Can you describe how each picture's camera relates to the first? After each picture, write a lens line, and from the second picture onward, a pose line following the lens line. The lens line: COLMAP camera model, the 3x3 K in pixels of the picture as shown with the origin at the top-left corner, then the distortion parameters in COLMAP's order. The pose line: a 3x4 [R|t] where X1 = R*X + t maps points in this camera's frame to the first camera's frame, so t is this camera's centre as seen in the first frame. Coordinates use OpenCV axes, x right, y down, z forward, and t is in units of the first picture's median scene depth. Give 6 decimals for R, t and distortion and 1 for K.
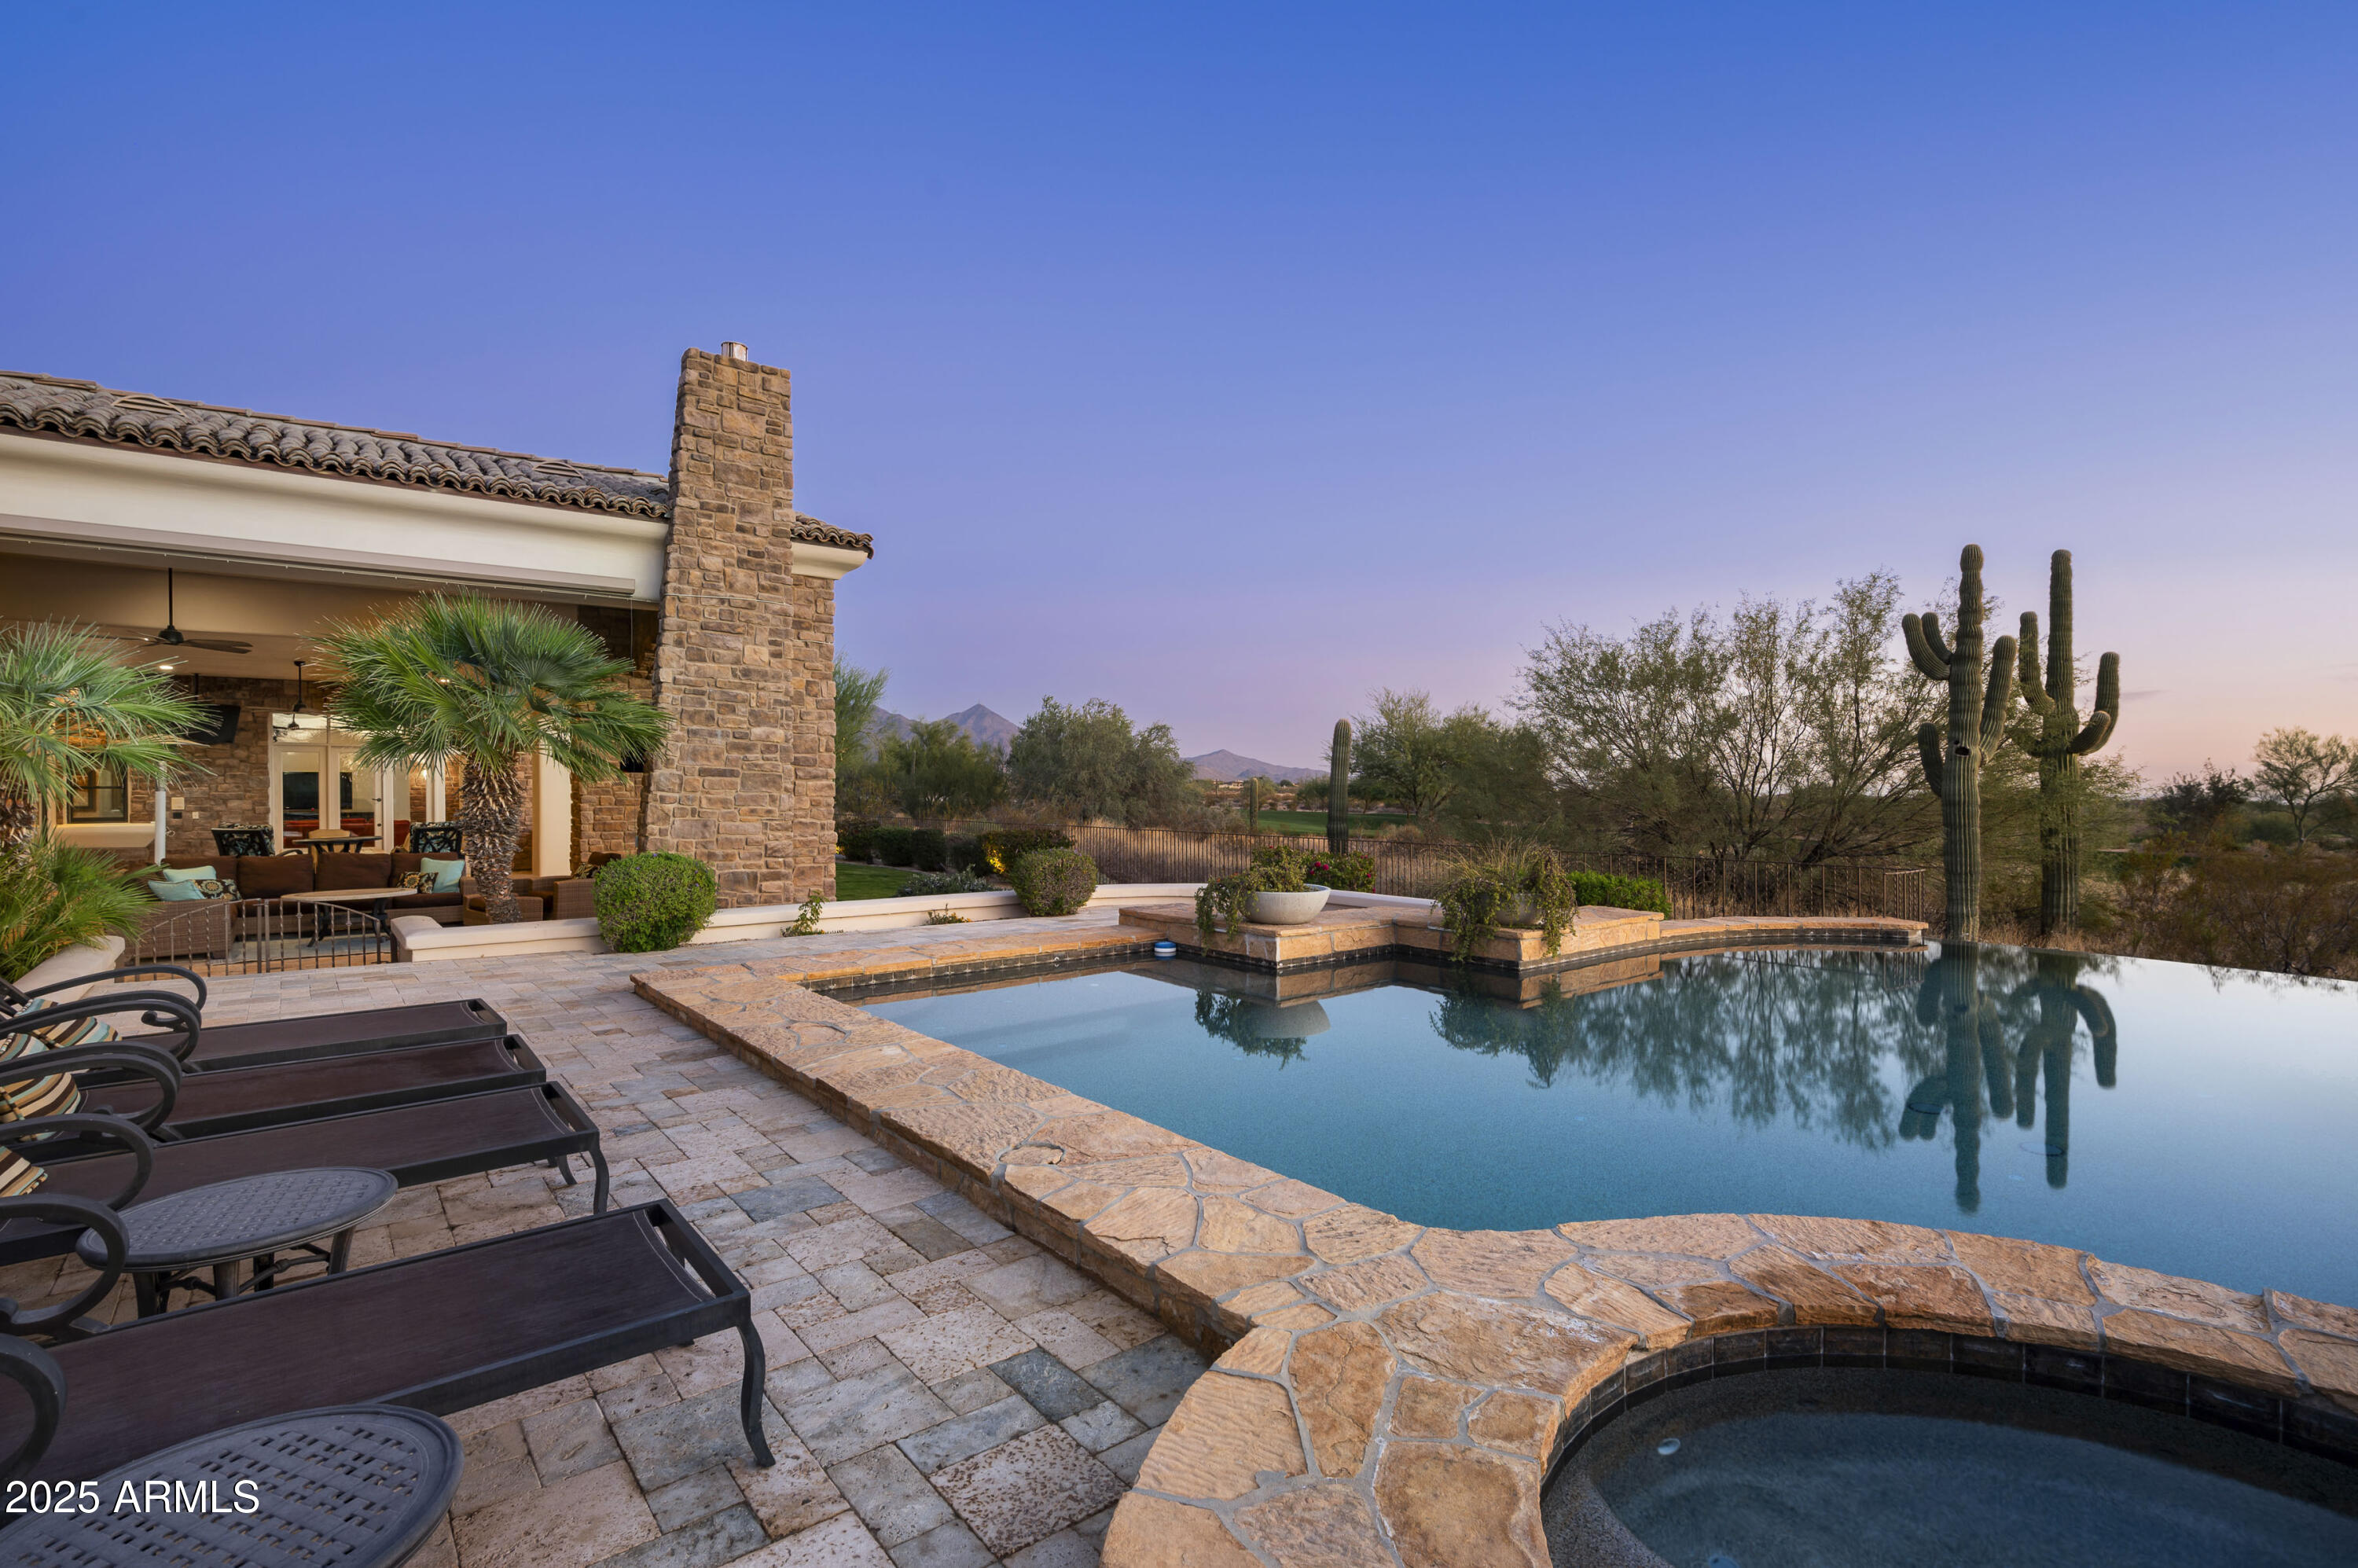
lens RADIAL K [[1087.2, 0, 1176.0], [0, 1087.2, 790.8], [0, 0, 1]] dist [0.003532, -0.000944]
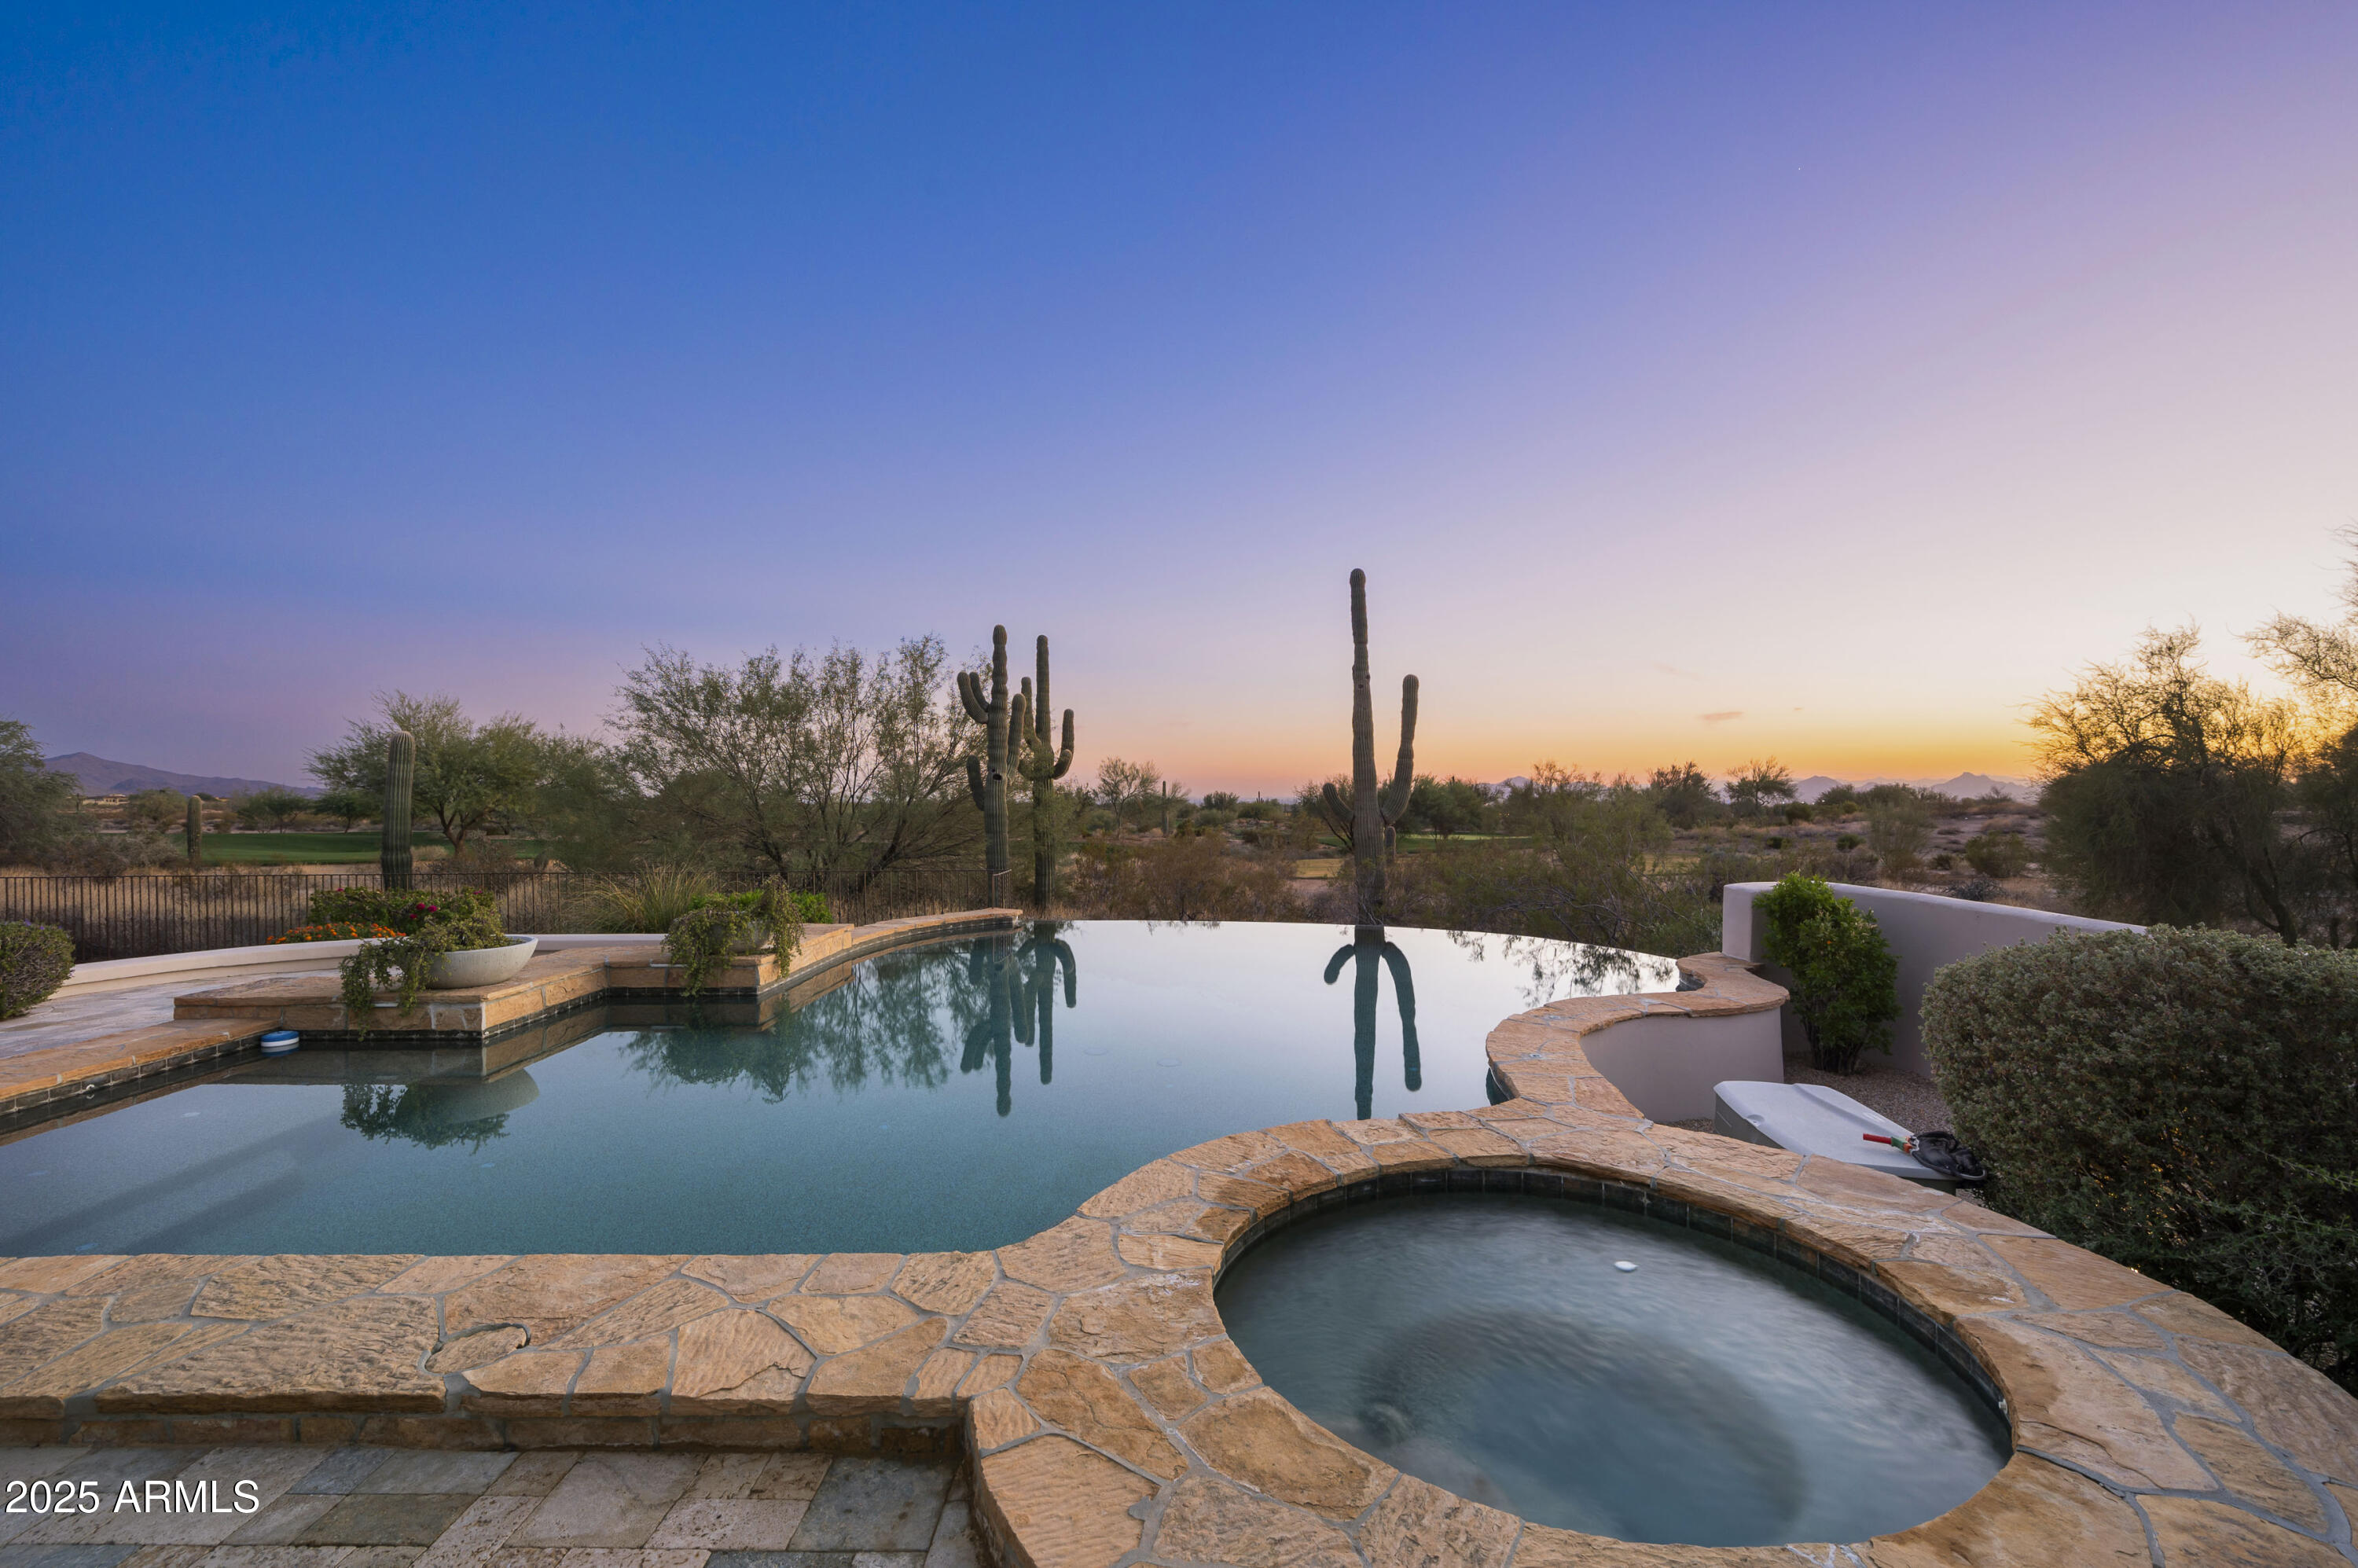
lens RADIAL K [[991.4, 0, 1174.5], [0, 991.4, 792.9], [0, 0, 1]] dist [0.004614, -0.000370]
pose [[0.649467, -0.007021, 0.760358, -0.139669], [0.013625, 0.999904, -0.002405, -0.020652], [-0.760268, 0.011922, 0.649500, 0.064596]]
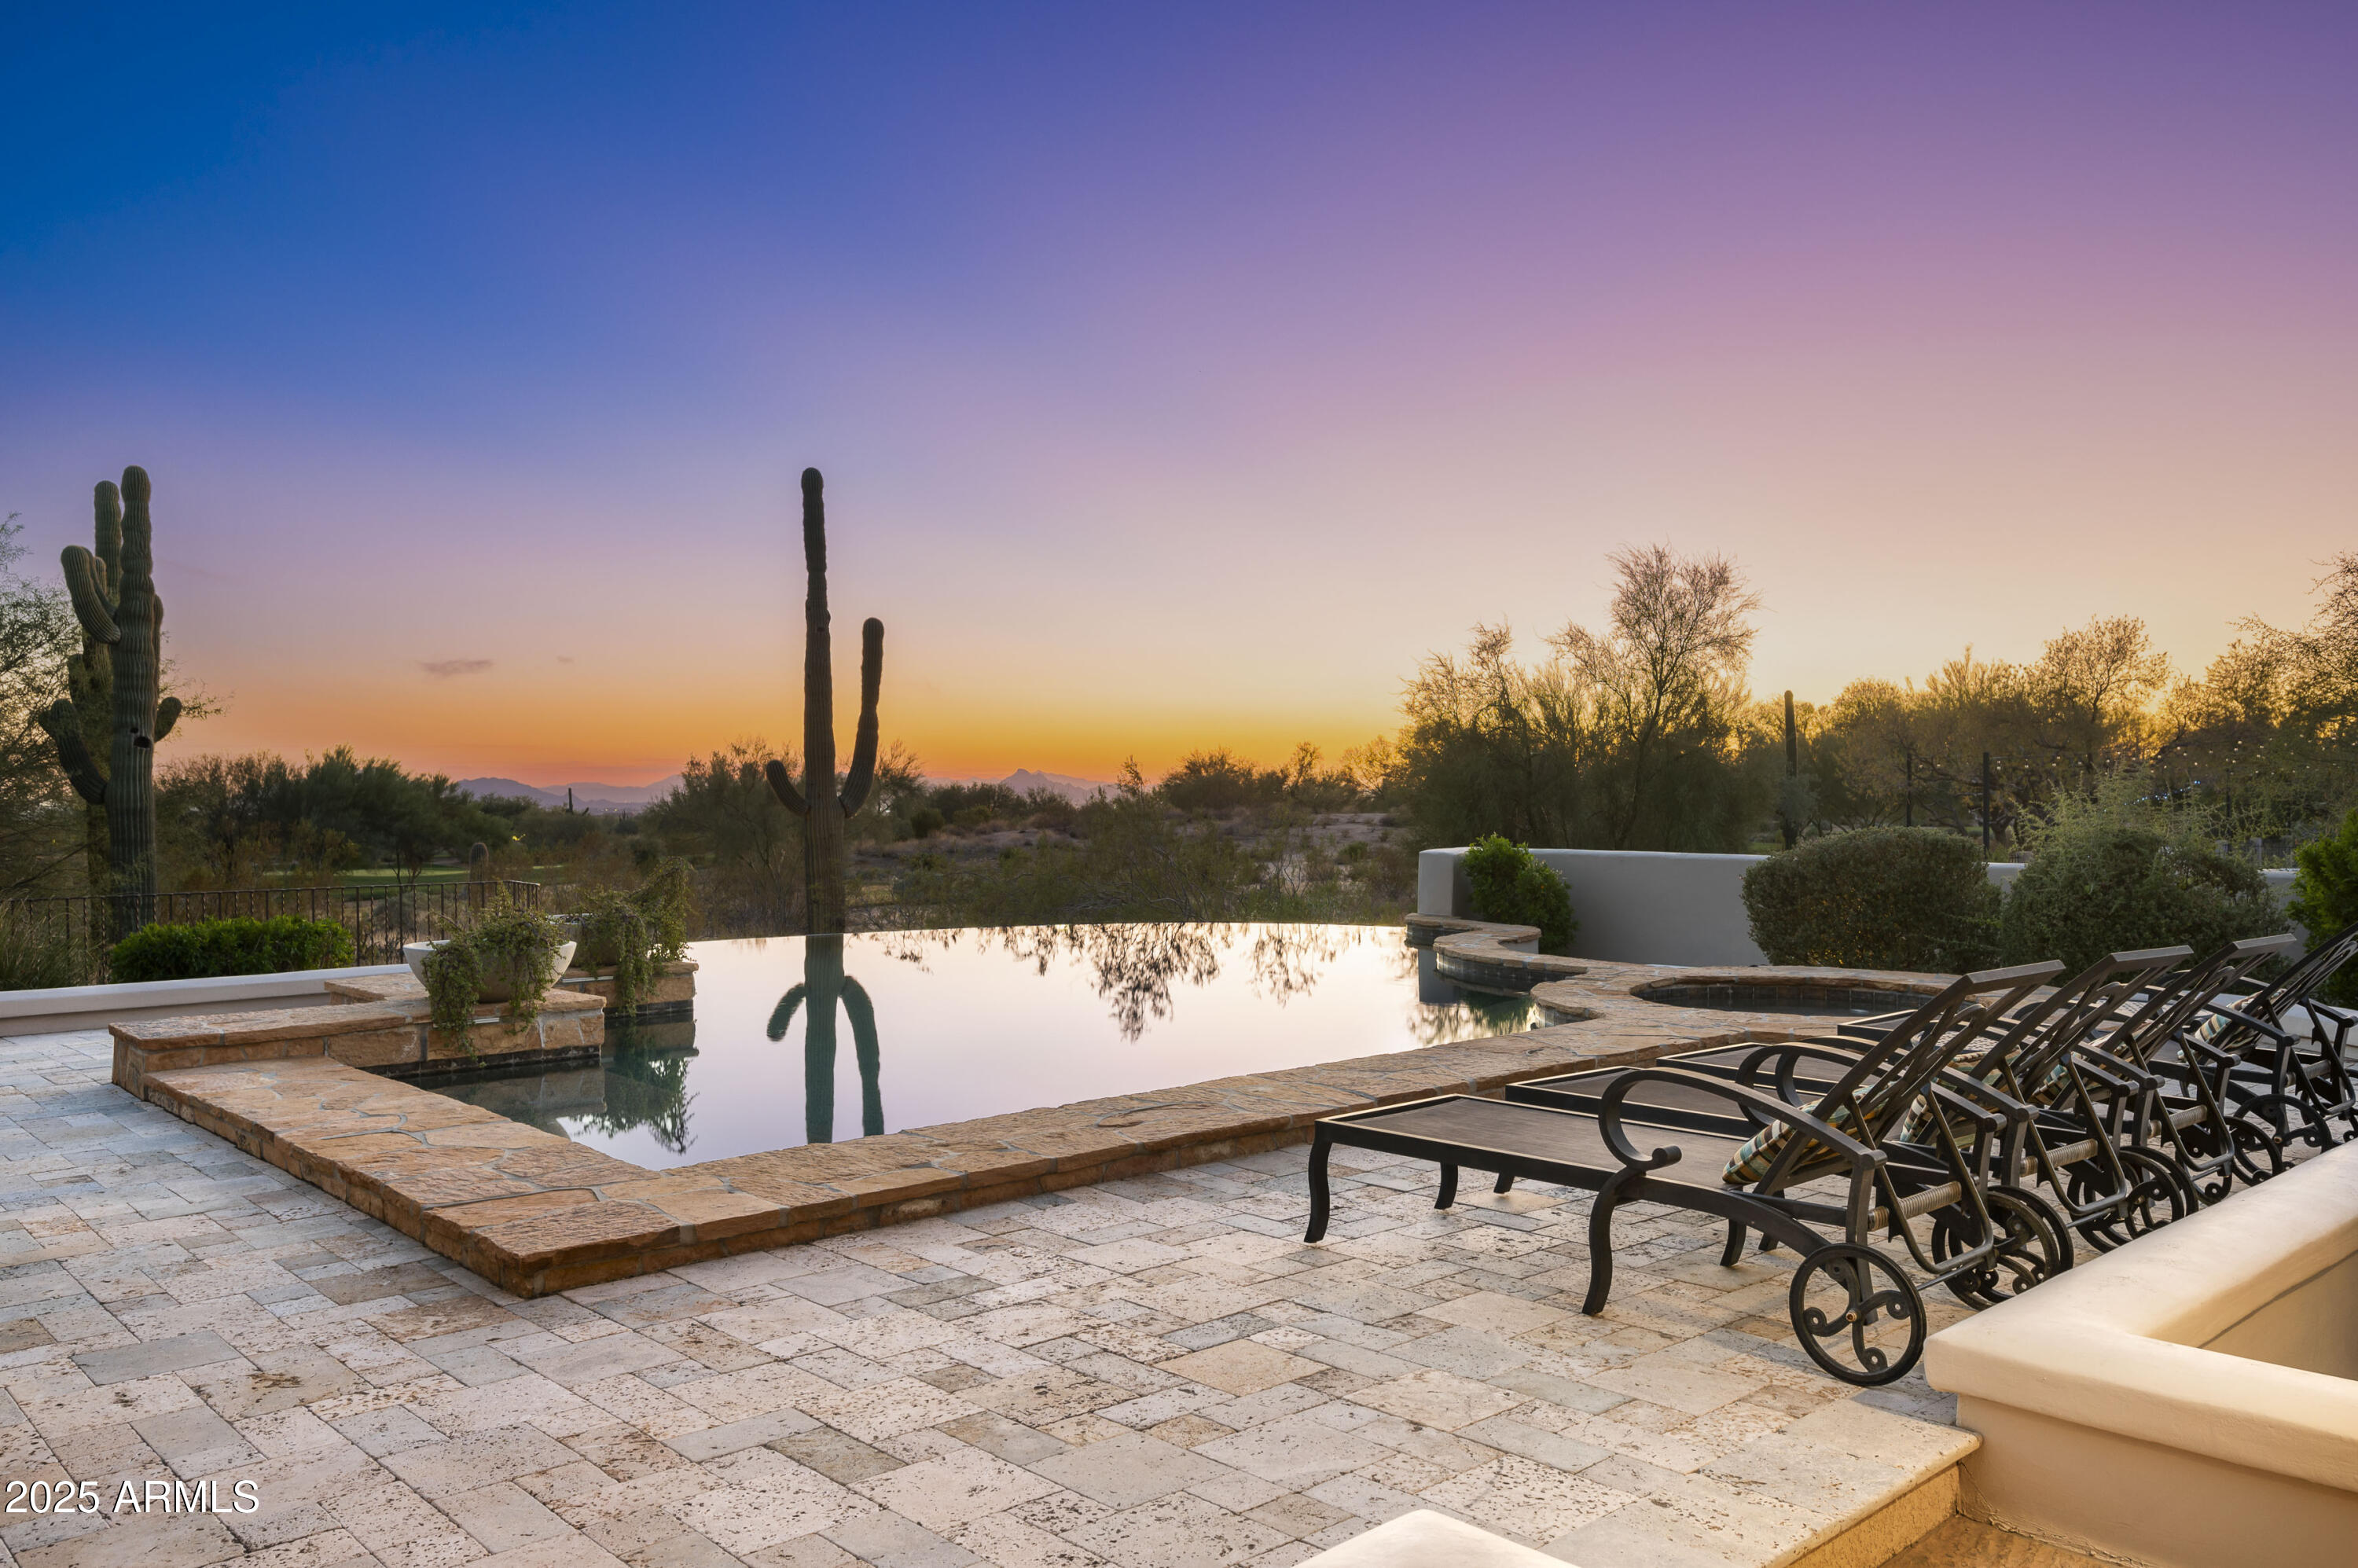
lens RADIAL K [[1764.7, 0, 1180.6], [0, 1764.7, 776.9], [0, 0, 1]] dist [-0.008166, -0.000470]
pose [[-0.046648, 0.004717, 0.998900, -0.966519], [0.009762, 0.999943, -0.004266, -0.001713], [-0.998864, 0.009553, -0.046691, 0.647942]]
